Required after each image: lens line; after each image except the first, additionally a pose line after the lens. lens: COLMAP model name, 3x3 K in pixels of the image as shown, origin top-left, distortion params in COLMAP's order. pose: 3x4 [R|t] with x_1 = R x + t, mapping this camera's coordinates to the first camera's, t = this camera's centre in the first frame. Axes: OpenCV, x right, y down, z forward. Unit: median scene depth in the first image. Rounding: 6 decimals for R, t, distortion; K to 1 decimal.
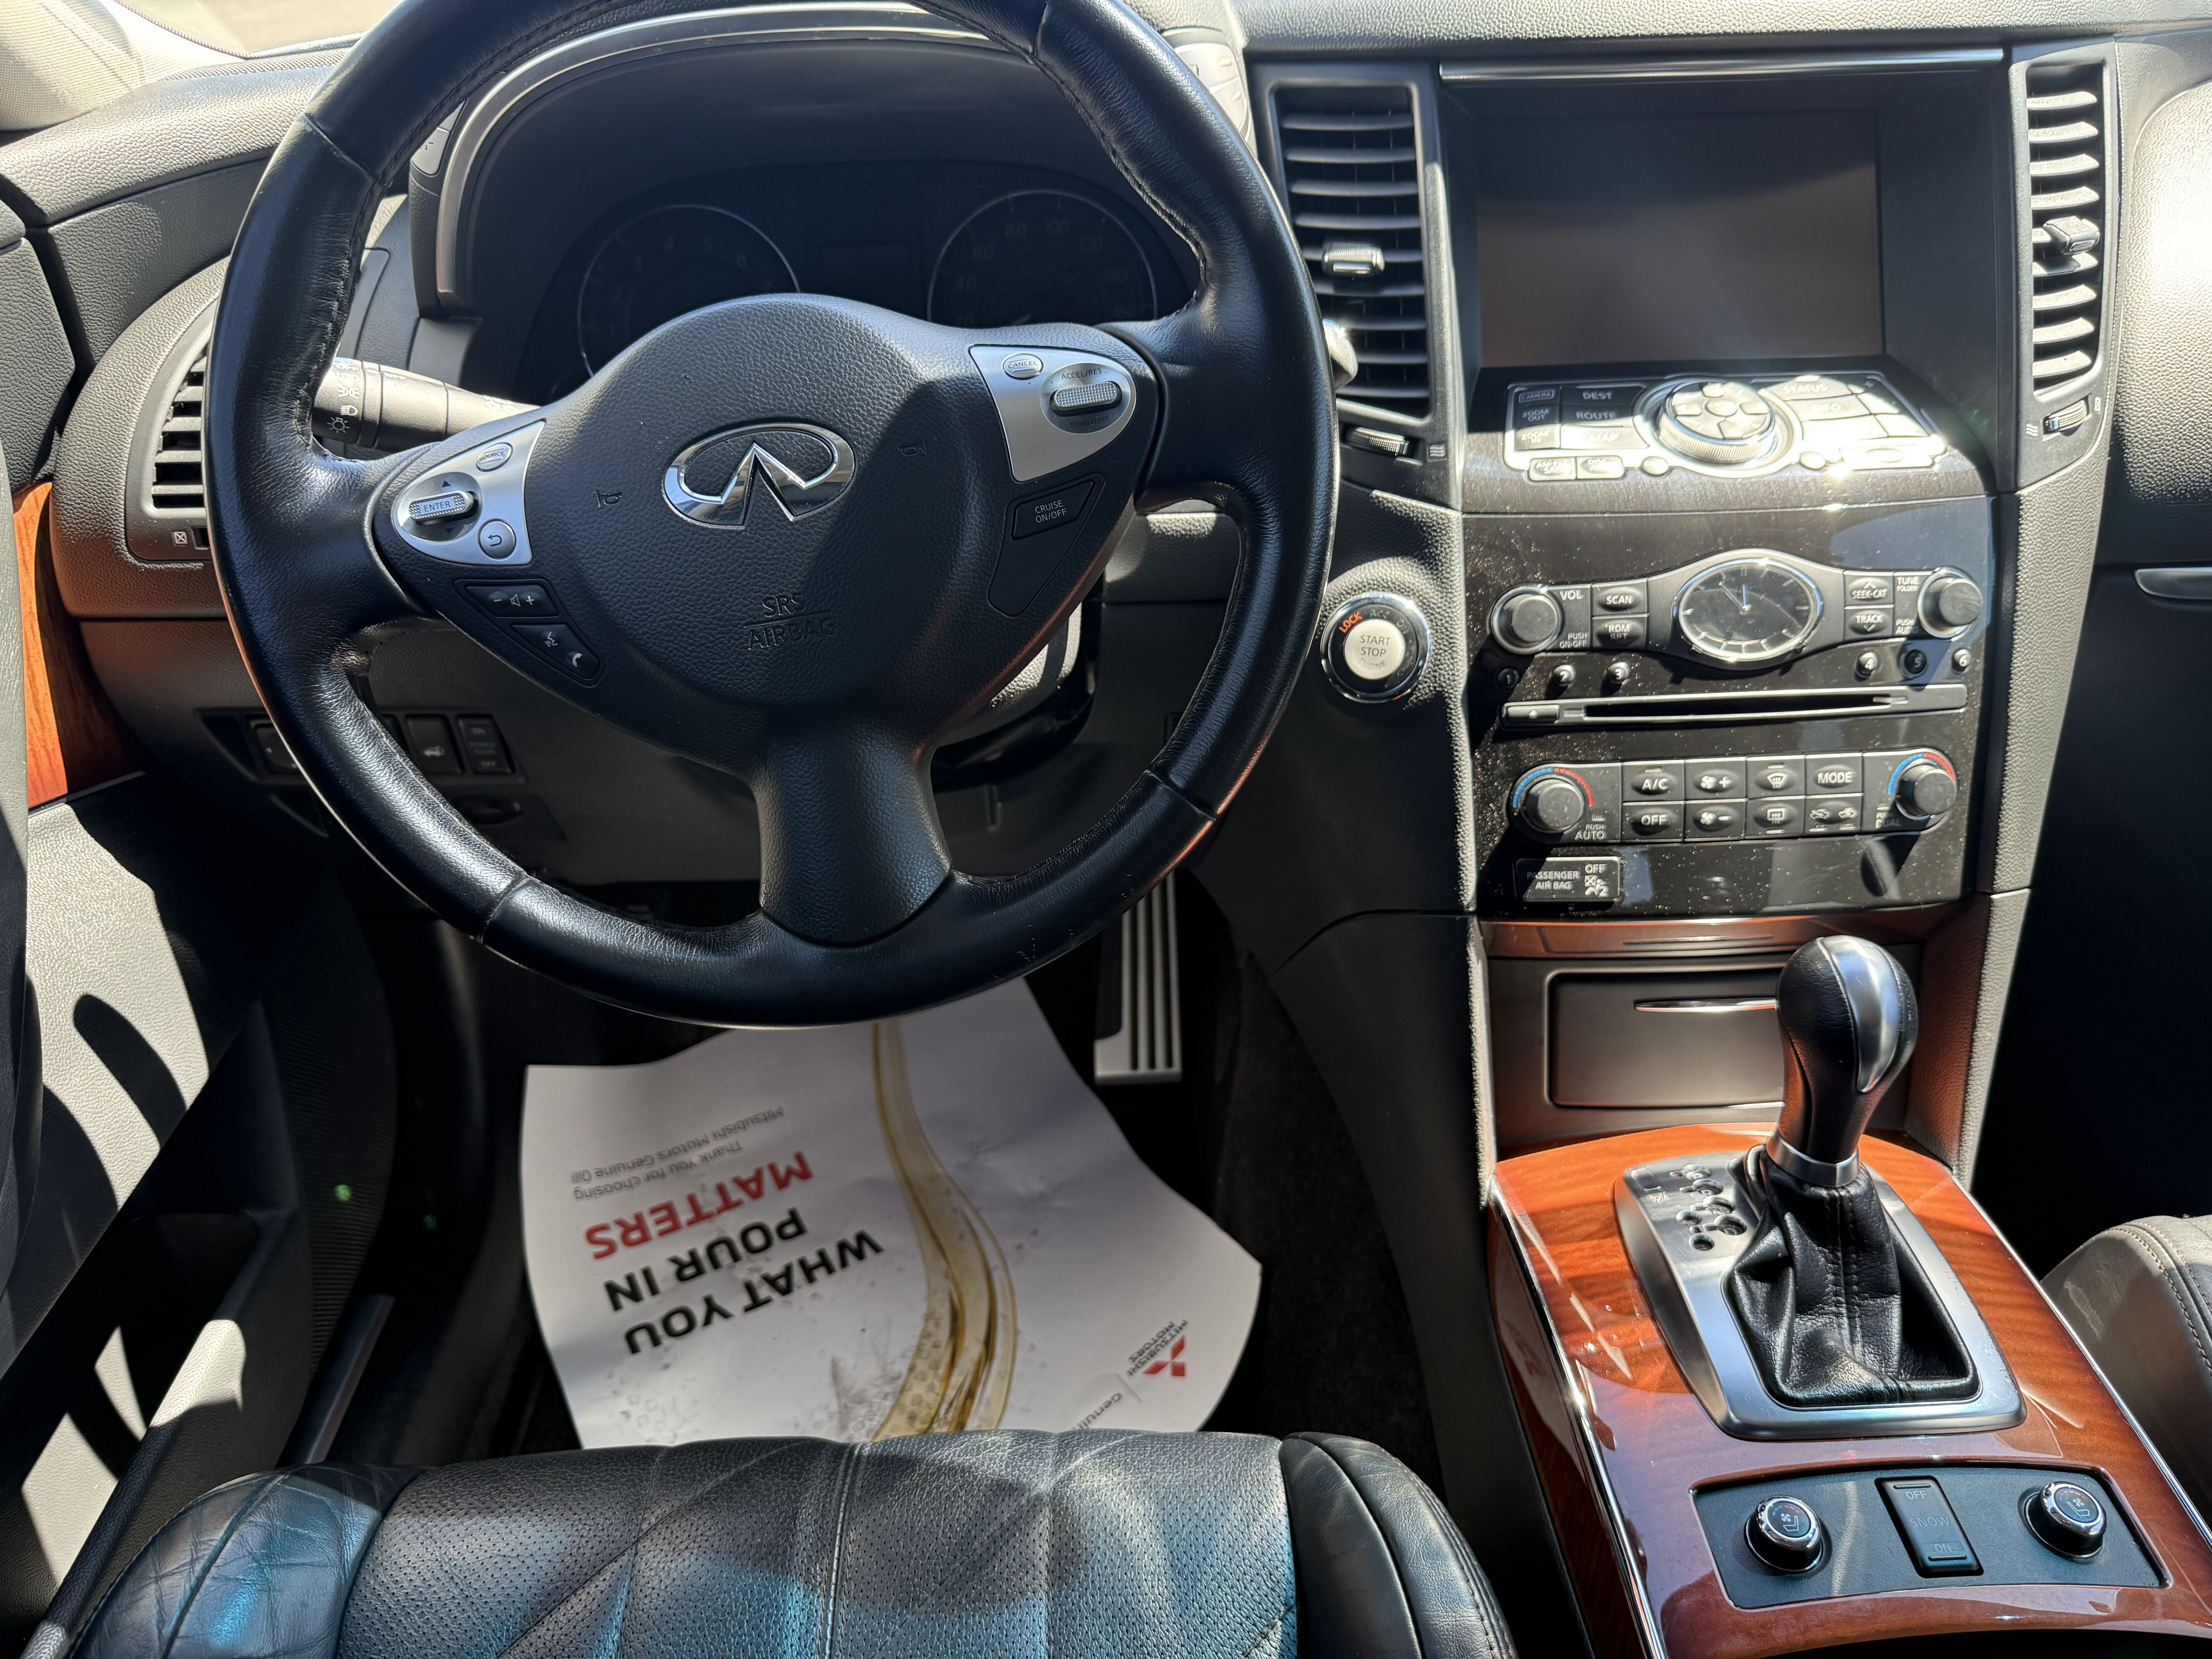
lens RADIAL K [[1542.0, 0, 1106.2], [0, 1542.0, 826.9], [0, 0, 1]] dist [-0.036500, -0.001191]
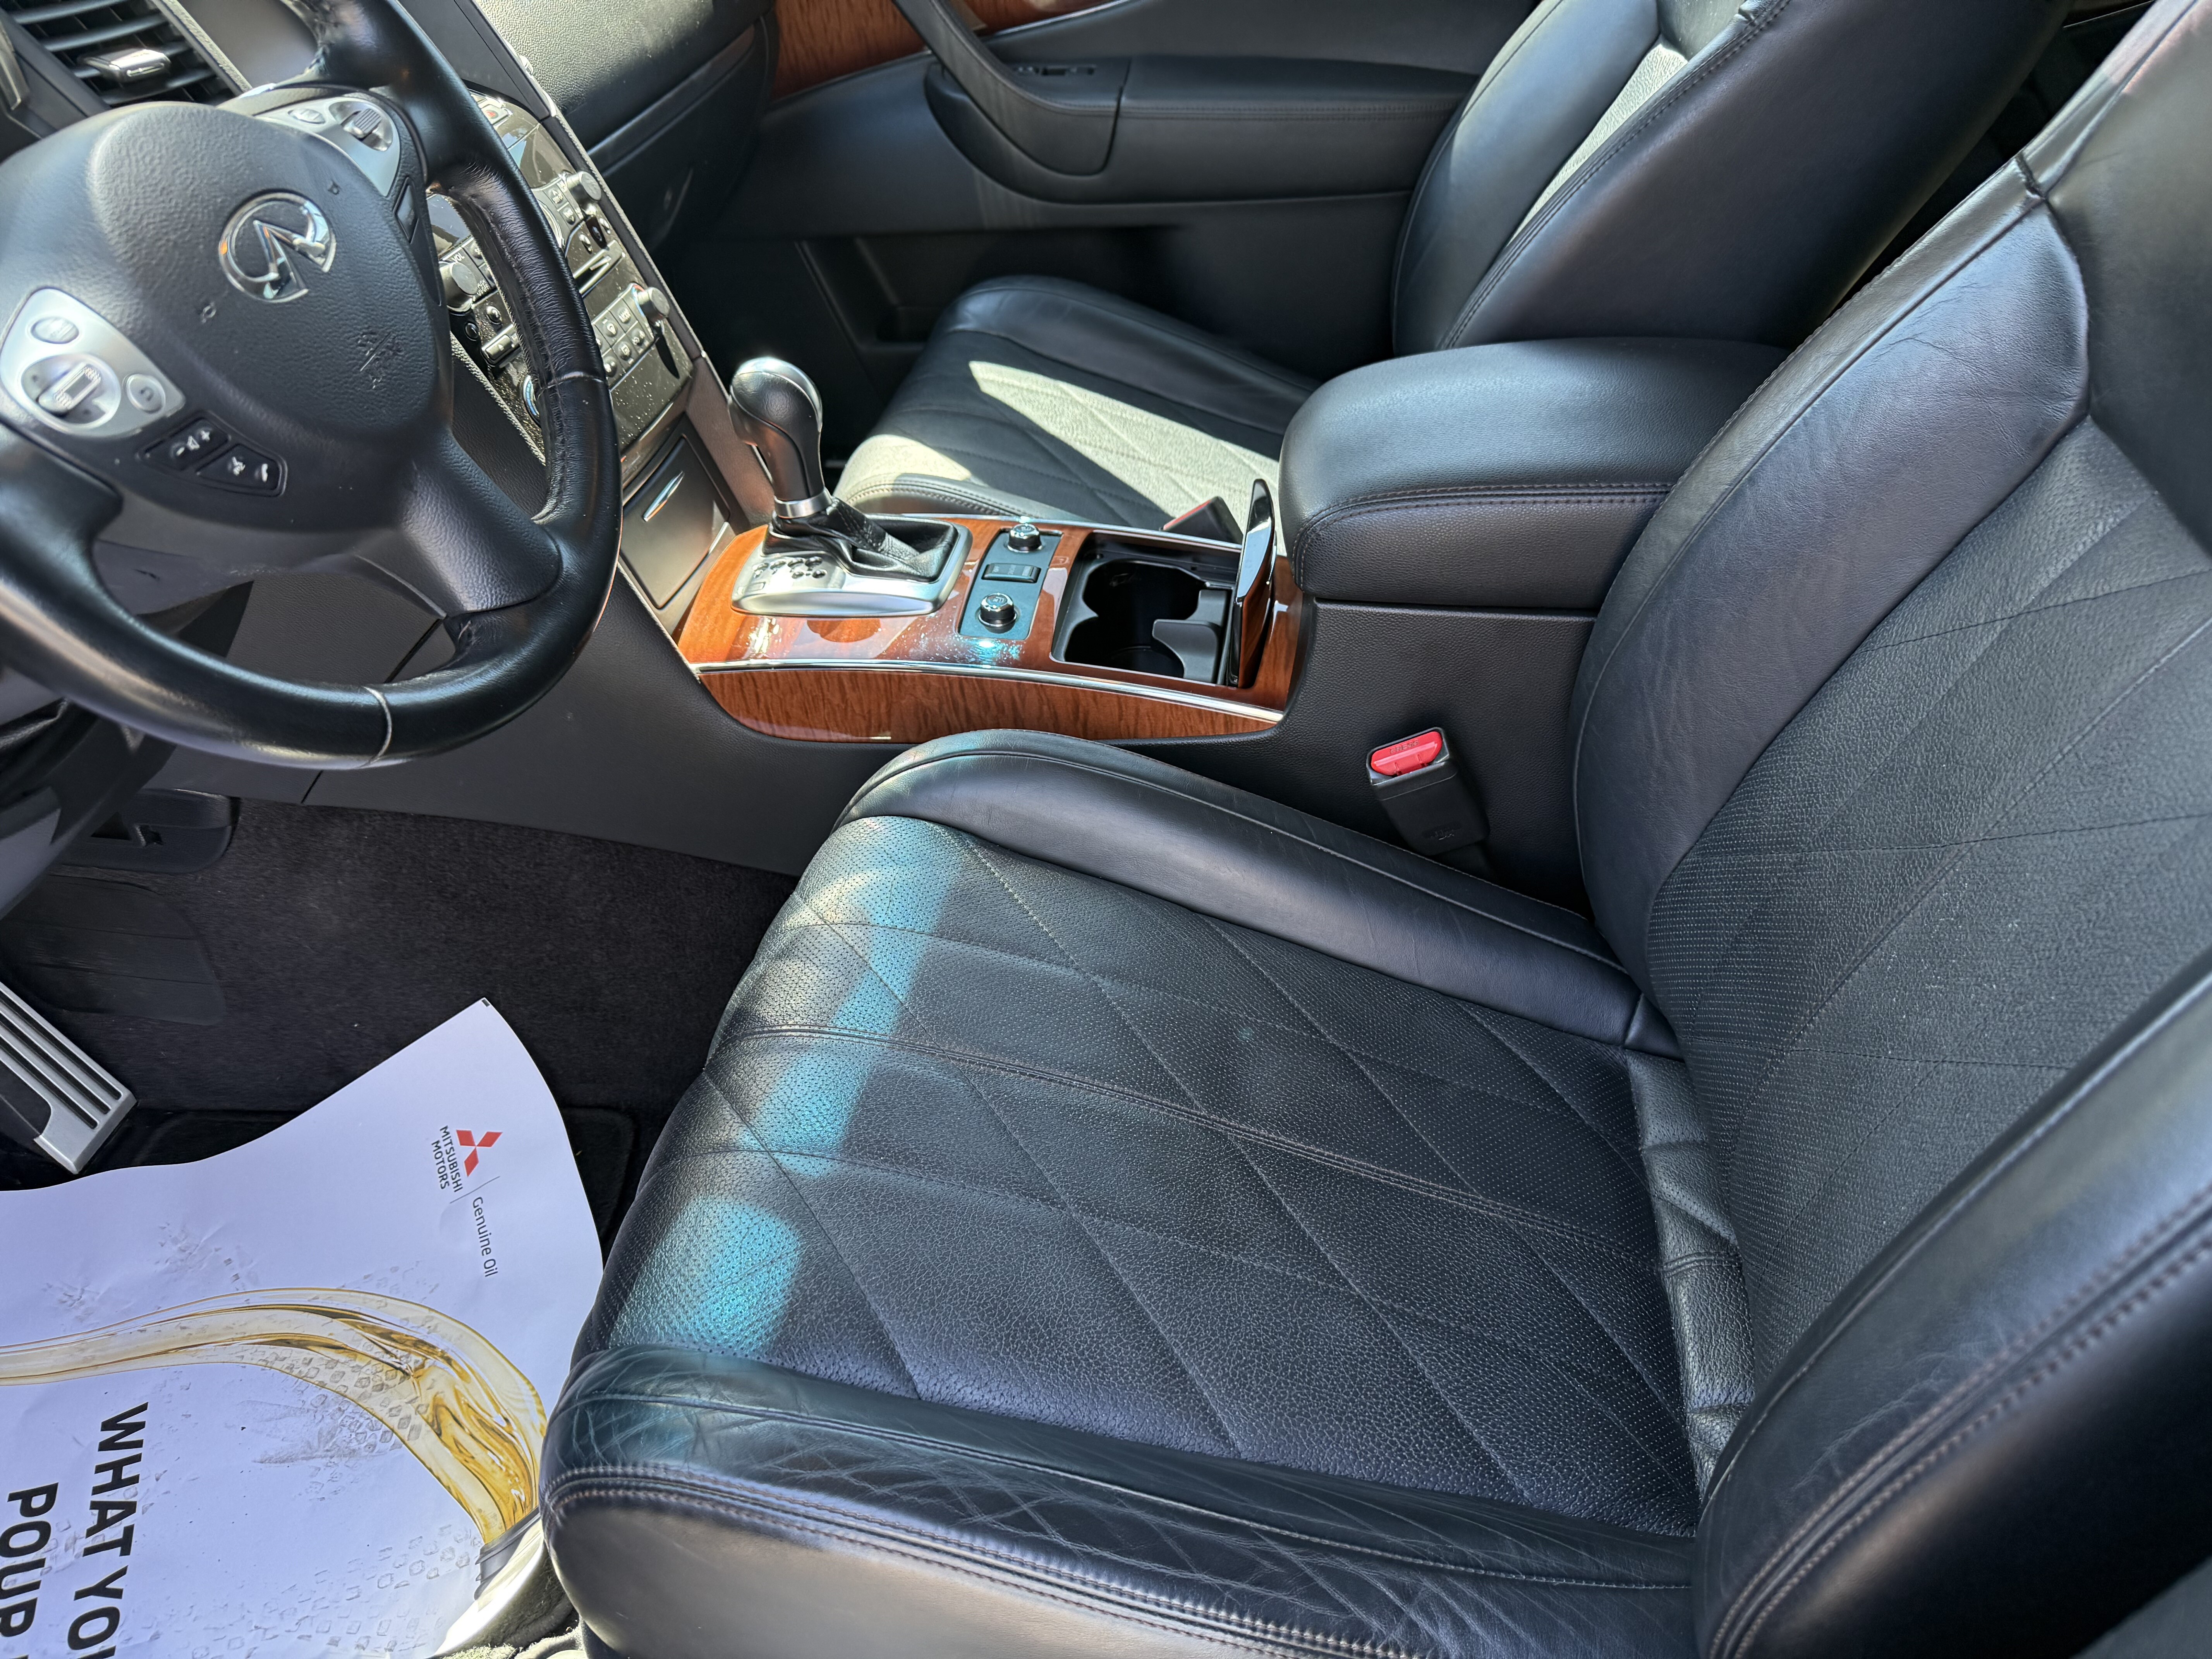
lens RADIAL K [[1542.0, 0, 1108.5], [0, 1542.0, 830.8], [0, 0, 1]] dist [-0.036500, -0.001191]
pose [[0.195616, -0.599390, 0.776187, -0.565141], [0.541452, 0.725918, 0.424113, -0.028511], [-0.817658, 0.337305, 0.466542, 0.055816]]
